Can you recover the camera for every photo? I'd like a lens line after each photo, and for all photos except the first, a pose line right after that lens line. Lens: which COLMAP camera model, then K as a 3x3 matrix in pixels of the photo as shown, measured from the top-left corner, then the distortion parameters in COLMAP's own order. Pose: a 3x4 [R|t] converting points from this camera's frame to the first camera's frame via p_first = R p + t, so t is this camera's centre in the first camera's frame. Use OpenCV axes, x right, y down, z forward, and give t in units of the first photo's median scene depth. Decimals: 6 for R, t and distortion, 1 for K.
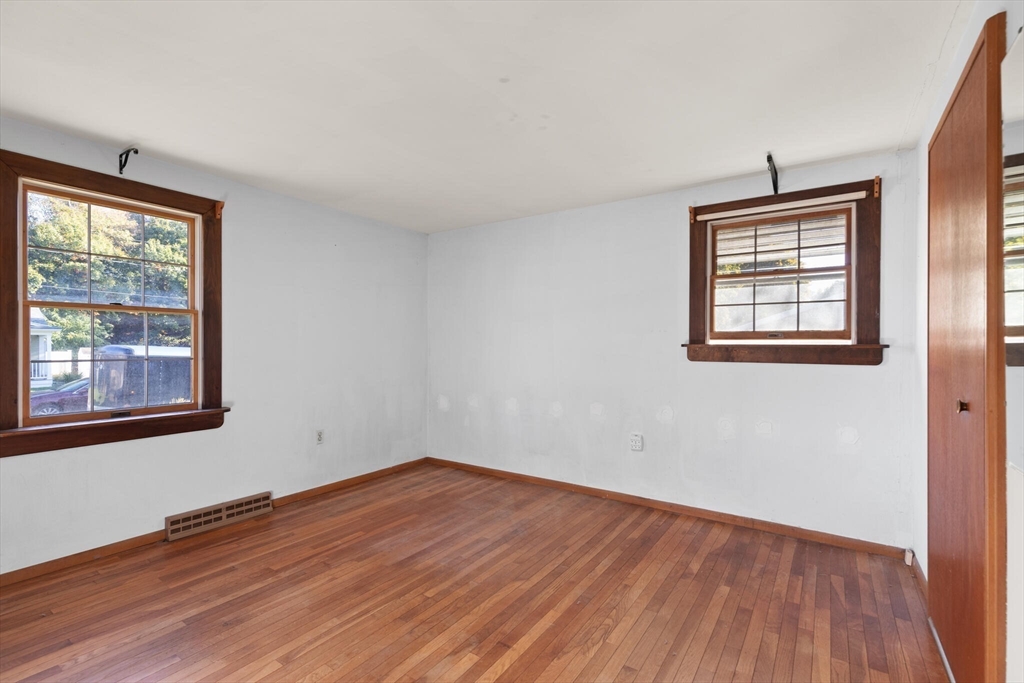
lens RADIAL K [[477.5, 0, 517.8], [0, 477.5, 346.3], [0, 0, 1]] dist [0.012267, -0.003589]
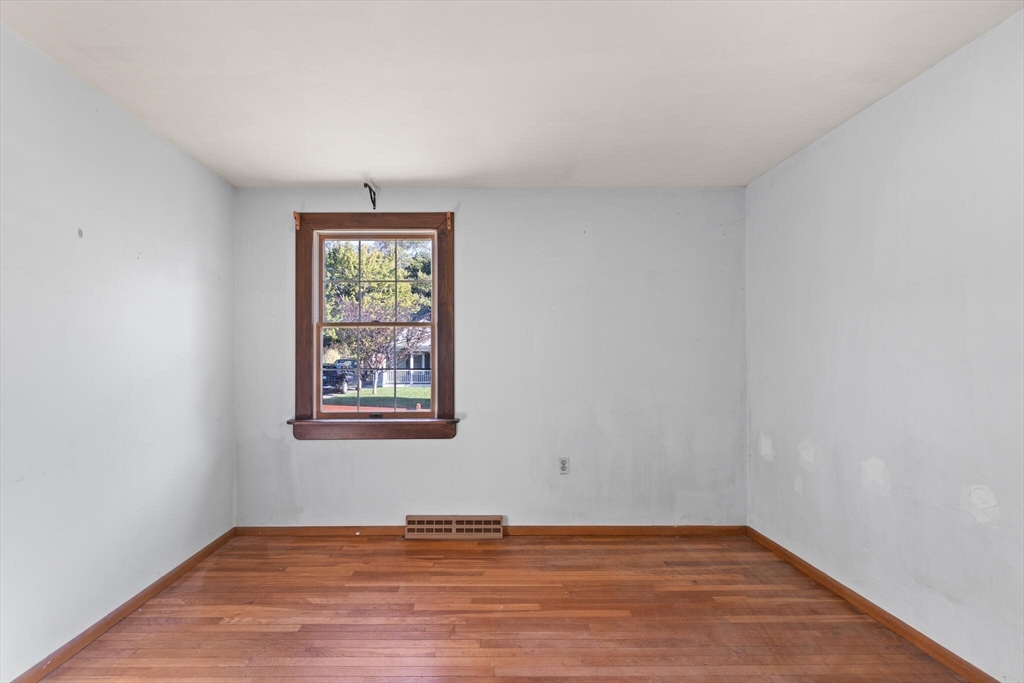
lens RADIAL K [[477.5, 0, 531.7], [0, 477.5, 355.4], [0, 0, 1]] dist [0.012267, -0.003589]
pose [[0.546376, -0.008409, -0.837498, 0.299457], [0.002676, 0.999962, -0.008295, 0.004830], [0.837536, 0.002291, 0.546377, 0.589951]]
